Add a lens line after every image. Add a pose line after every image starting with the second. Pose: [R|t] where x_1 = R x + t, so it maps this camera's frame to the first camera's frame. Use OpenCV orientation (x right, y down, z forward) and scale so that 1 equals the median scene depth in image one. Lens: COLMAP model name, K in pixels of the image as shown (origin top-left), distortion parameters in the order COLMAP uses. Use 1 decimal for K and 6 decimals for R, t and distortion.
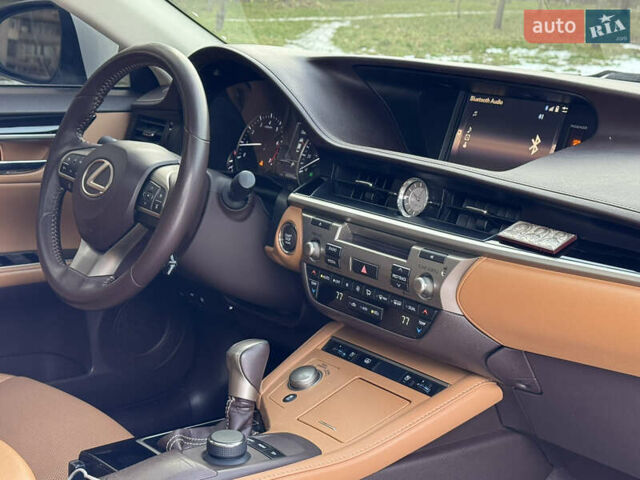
lens RADIAL K [[1121.9, 0, 320.0], [0, 1121.9, 240.0], [0, 0, 1]] dist [0.035622, 0.007610]
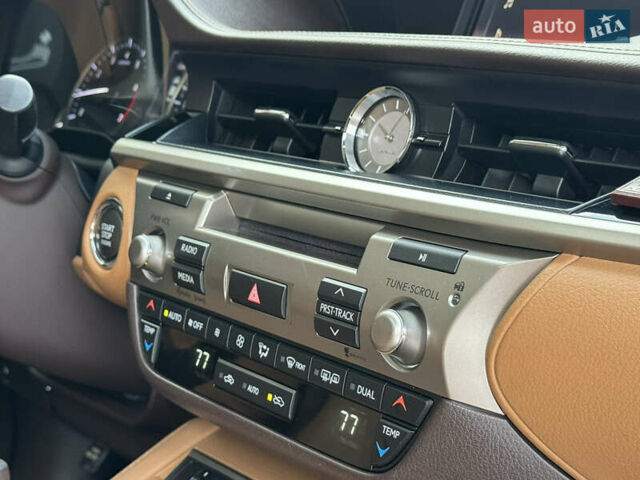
lens RADIAL K [[1121.9, 0, 320.0], [0, 1121.9, 240.0], [0, 0, 1]] dist [0.035622, 0.007610]
pose [[0.998443, 0.044779, 0.033252, 0.047786], [-0.041902, 0.995695, -0.082683, 0.038827], [-0.036811, 0.081161, 0.996021, 0.572627]]
